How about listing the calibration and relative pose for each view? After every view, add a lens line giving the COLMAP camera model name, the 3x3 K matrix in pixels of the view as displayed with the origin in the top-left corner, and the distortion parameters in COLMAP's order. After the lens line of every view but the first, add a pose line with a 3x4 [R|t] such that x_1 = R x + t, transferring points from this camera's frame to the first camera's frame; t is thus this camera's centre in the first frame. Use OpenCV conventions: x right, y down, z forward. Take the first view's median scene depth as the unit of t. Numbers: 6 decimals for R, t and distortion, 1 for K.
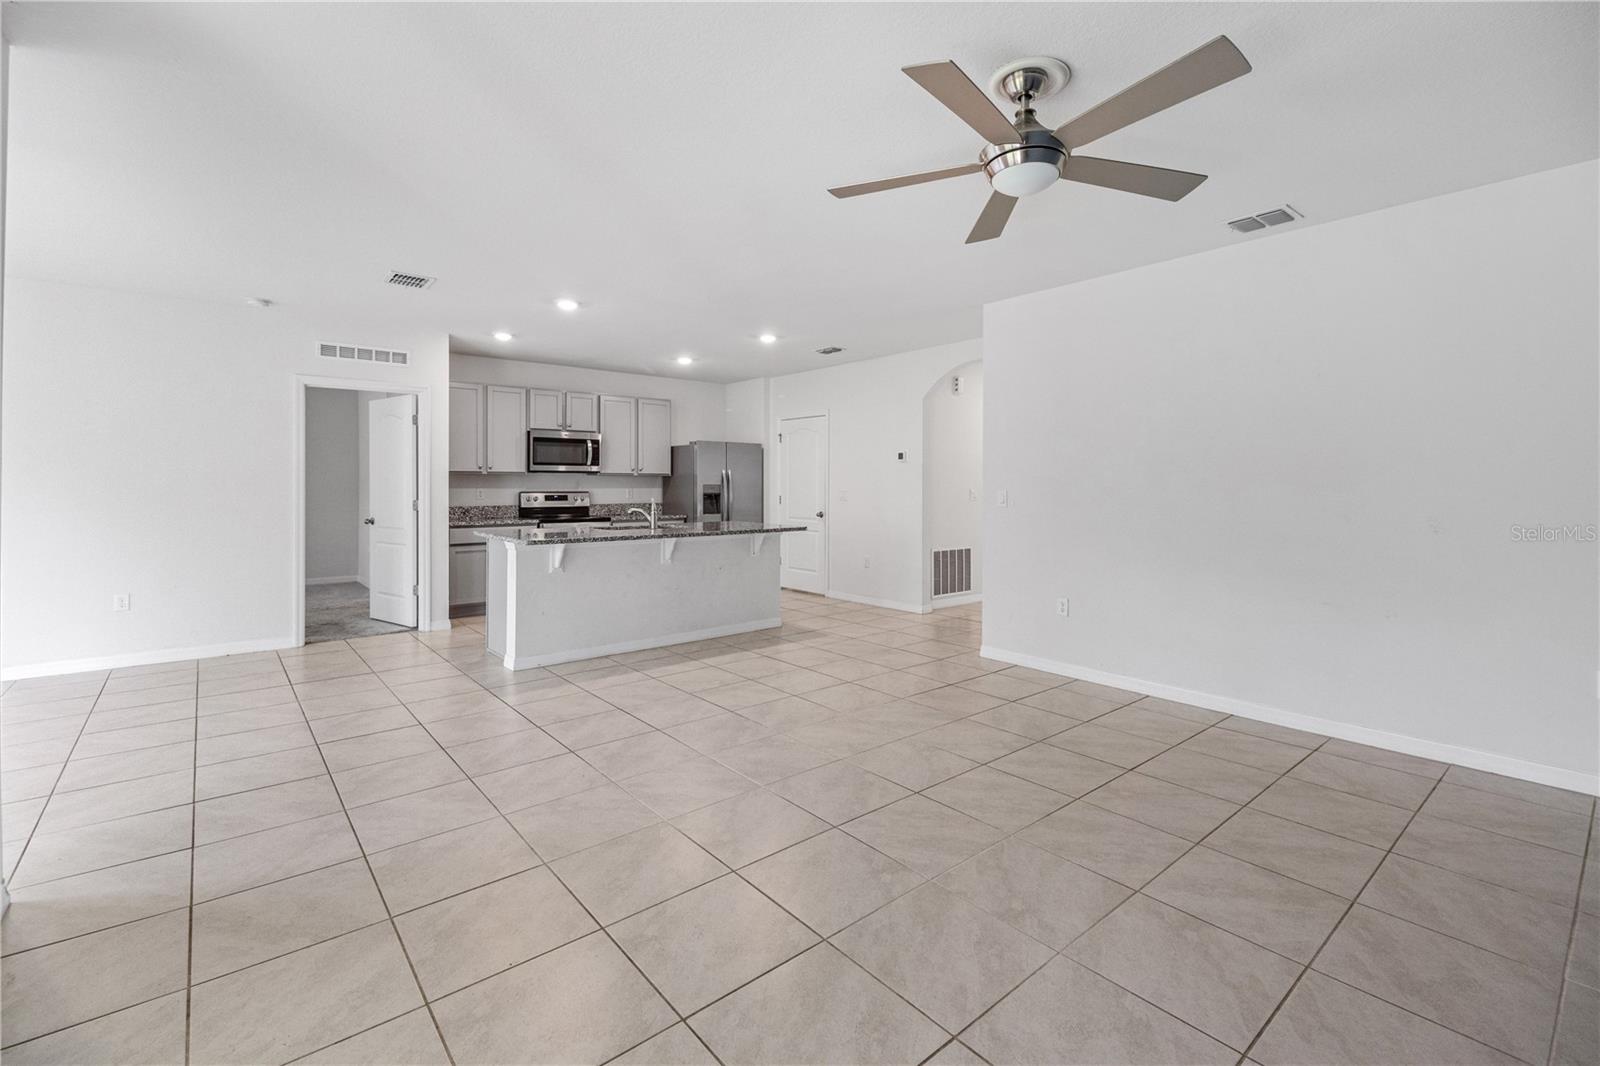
lens RADIAL K [[712.6, 0, 808.3], [0, 712.6, 484.6], [0, 0, 1]] dist [0.018782, -0.000267]
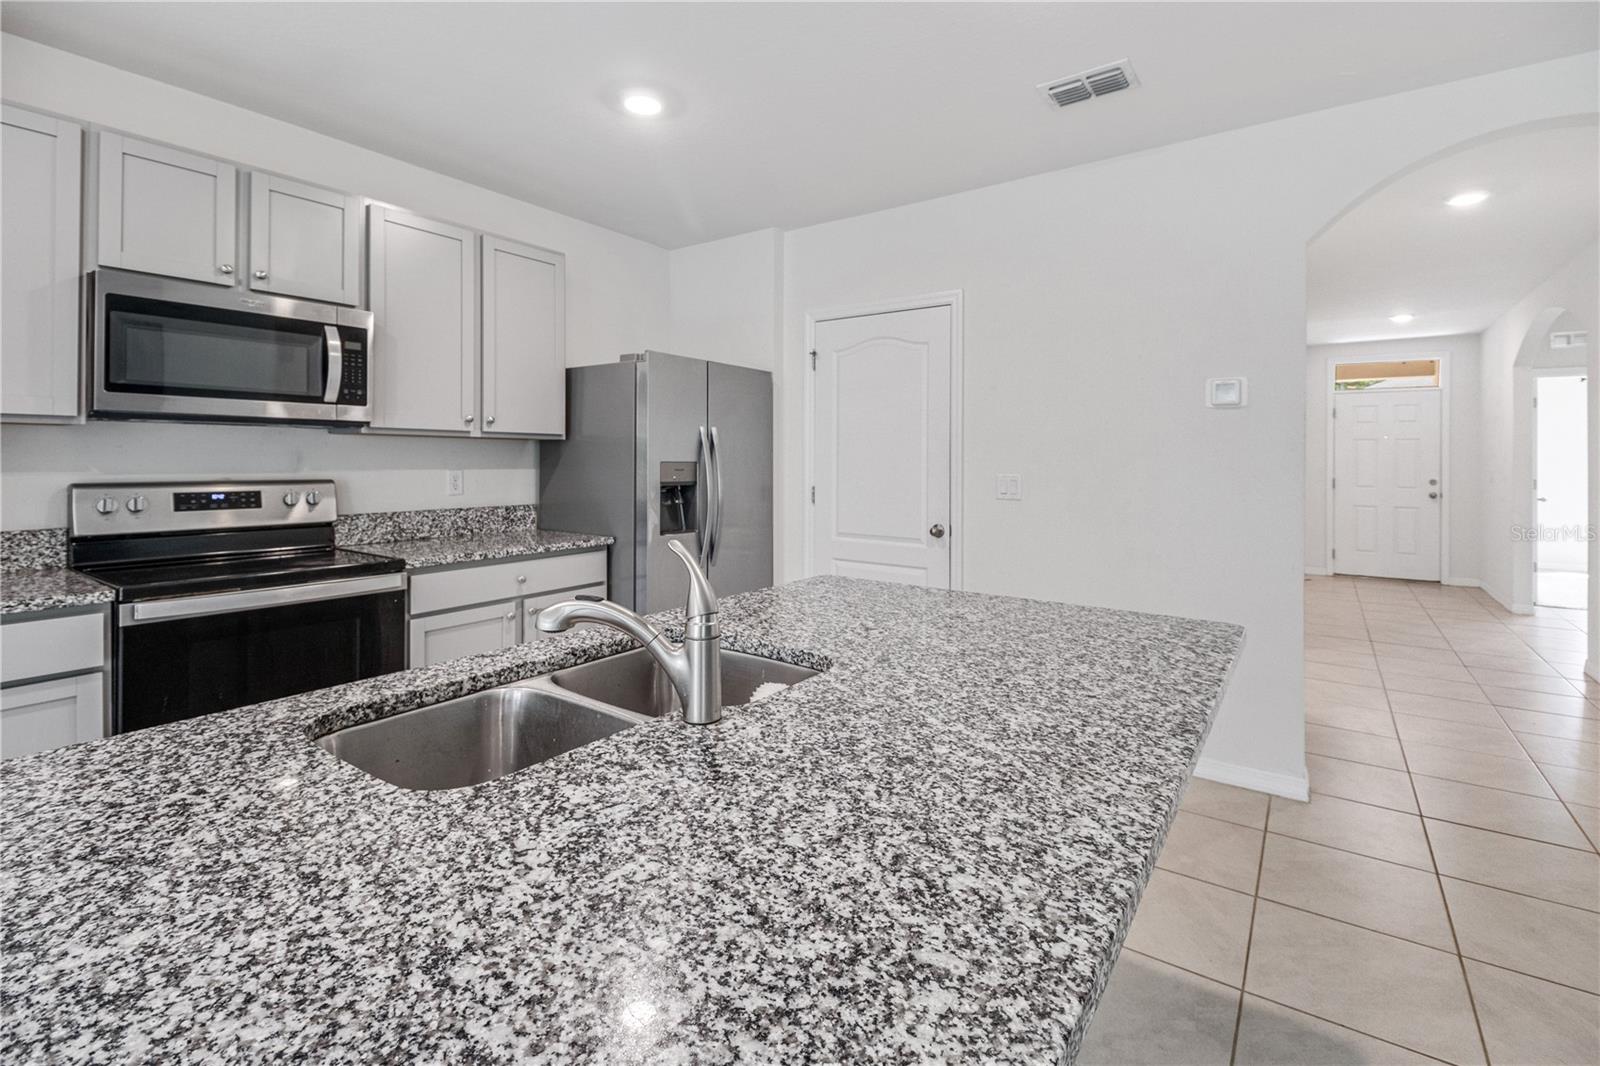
lens RADIAL K [[712.6, 0, 800.5], [0, 712.6, 461.8], [0, 0, 1]] dist [0.018782, -0.000267]
pose [[0.970533, 0.003978, 0.240935, -0.170199], [-0.005463, 0.999970, 0.005495, -0.002263], [-0.240906, -0.006650, 0.970526, 0.602332]]
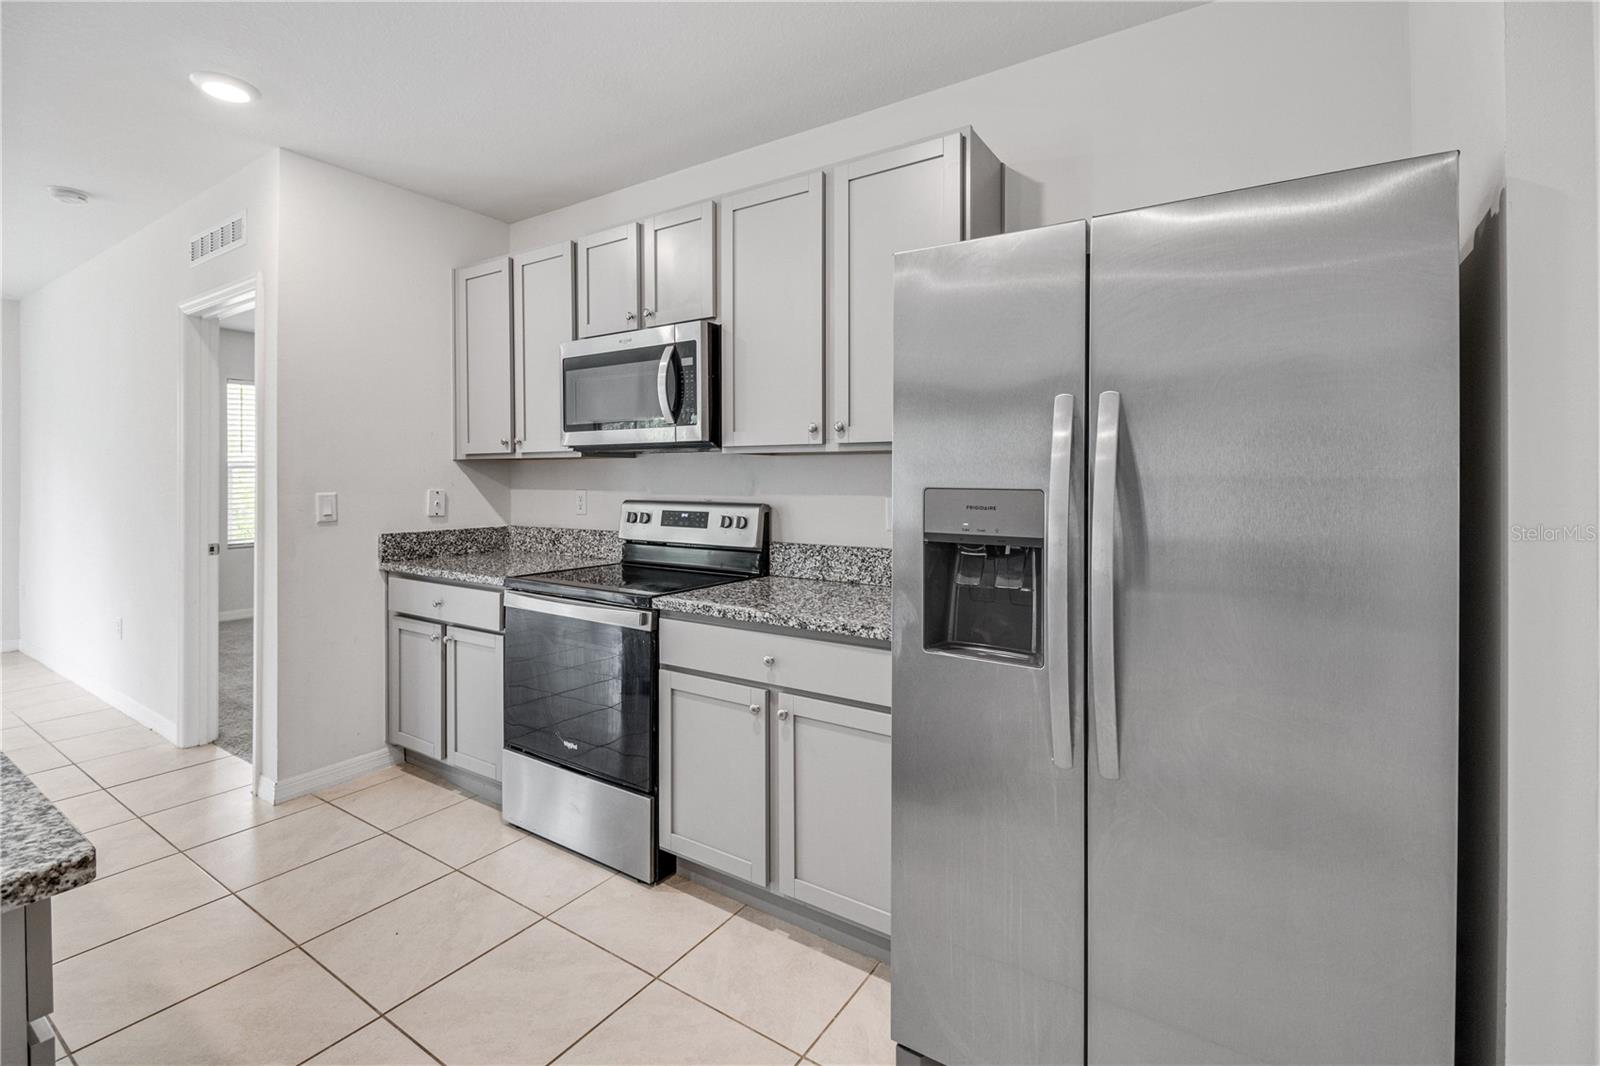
lens RADIAL K [[712.6, 0, 795.1], [0, 712.6, 484.3], [0, 0, 1]] dist [0.018782, -0.000267]
pose [[0.273846, 0.007588, -0.961743, 0.020532], [0.003139, 0.999957, 0.008783, -0.002208], [0.961768, -0.005424, 0.273811, 0.936013]]
